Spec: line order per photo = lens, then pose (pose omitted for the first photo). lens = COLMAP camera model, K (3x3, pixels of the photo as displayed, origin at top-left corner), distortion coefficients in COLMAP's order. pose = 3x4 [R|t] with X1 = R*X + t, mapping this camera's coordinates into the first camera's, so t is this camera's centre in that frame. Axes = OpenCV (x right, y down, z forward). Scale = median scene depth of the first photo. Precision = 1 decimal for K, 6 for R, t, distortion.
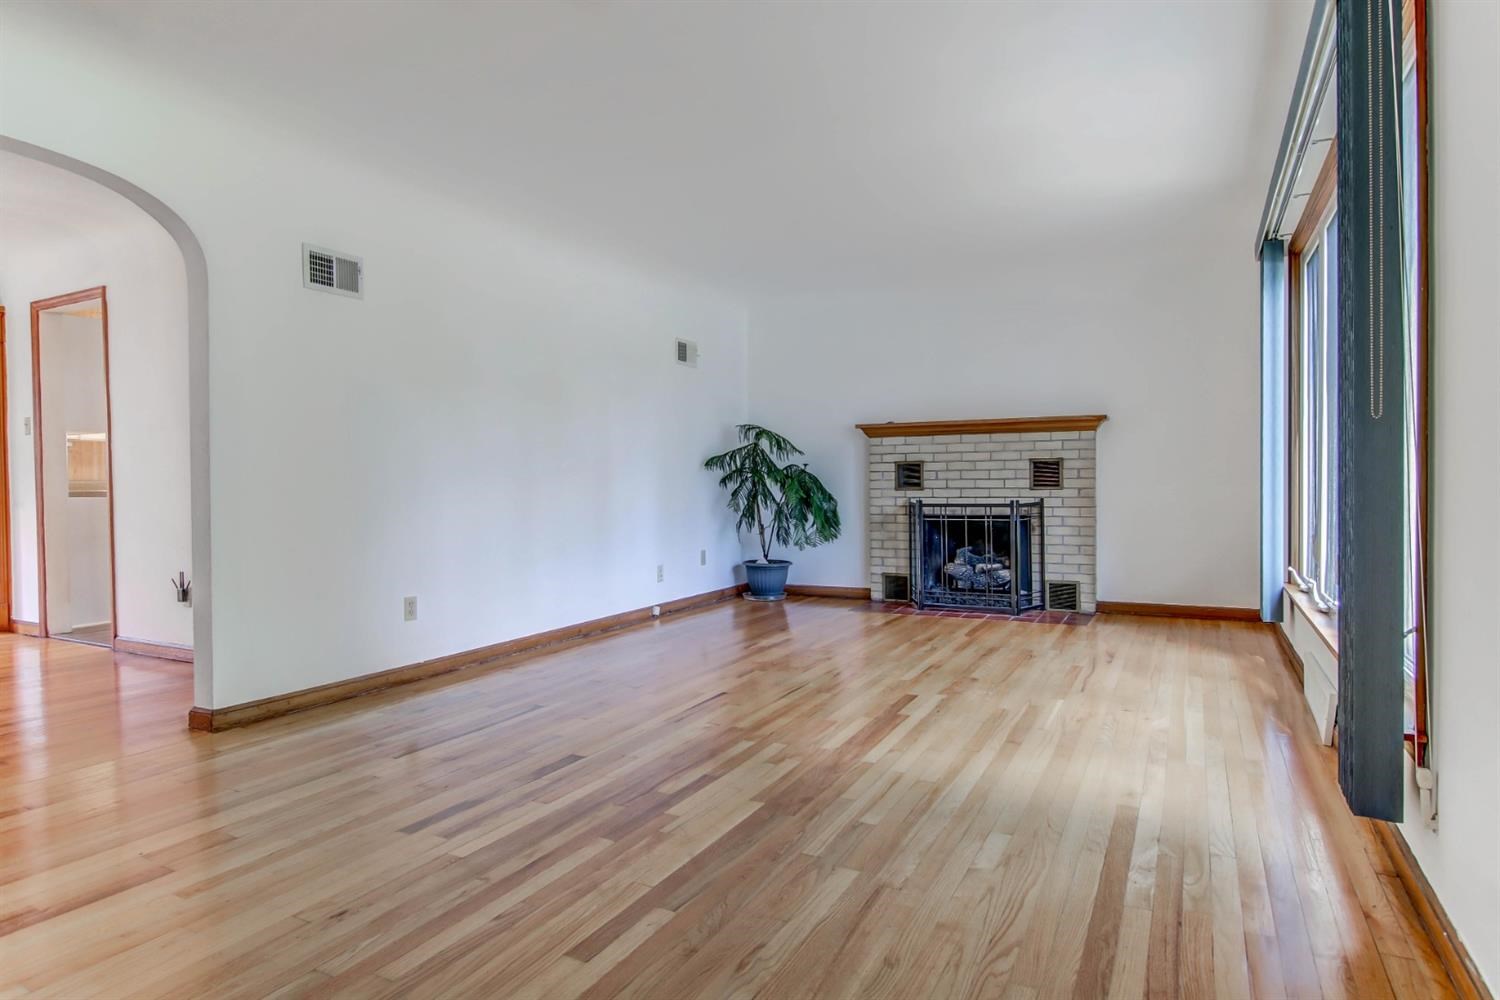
lens RADIAL K [[846.9, 0, 759.3], [0, 846.9, 494.8], [0, 0, 1]] dist [0.000227, -0.001863]
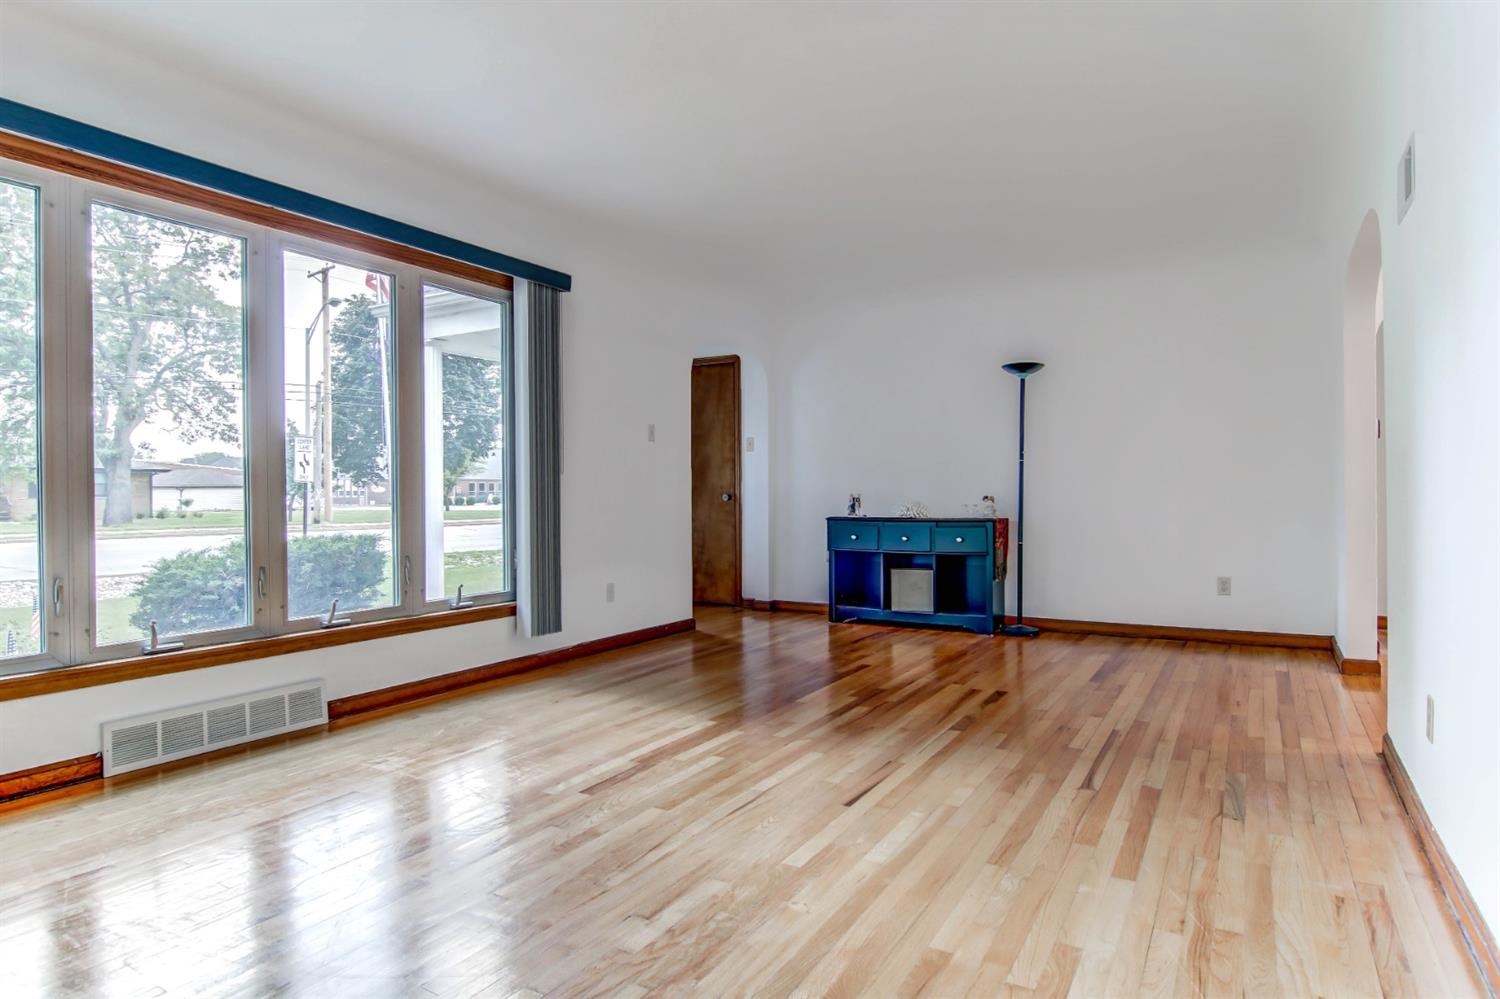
lens RADIAL K [[846.9, 0, 751.1], [0, 846.9, 500.9], [0, 0, 1]] dist [0.000227, -0.001863]
pose [[-0.997959, 0.014343, 0.062232, -0.005043], [0.016029, 0.999515, 0.026682, -0.019870], [-0.061819, 0.027625, -0.997705, 1.035557]]
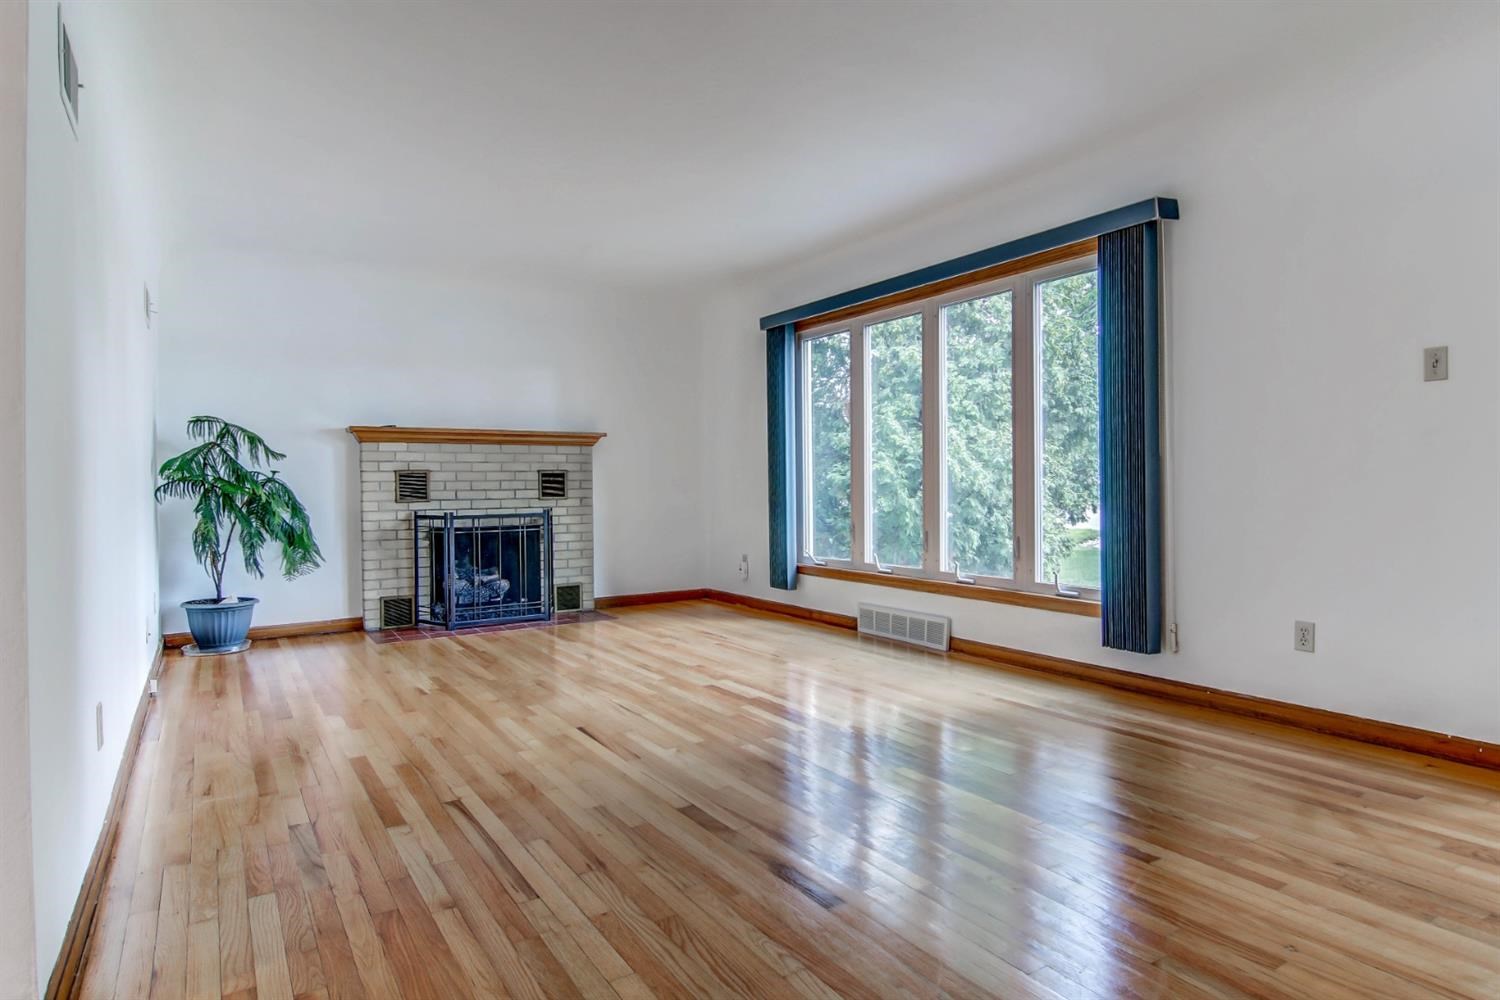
lens RADIAL K [[846.9, 0, 753.3], [0, 846.9, 485.6], [0, 0, 1]] dist [0.000227, -0.001863]
pose [[0.505031, 0.003062, 0.863096, -0.441554], [0.020193, 0.999678, -0.015362, -0.002114], [-0.862865, 0.025187, 0.504806, 0.237156]]
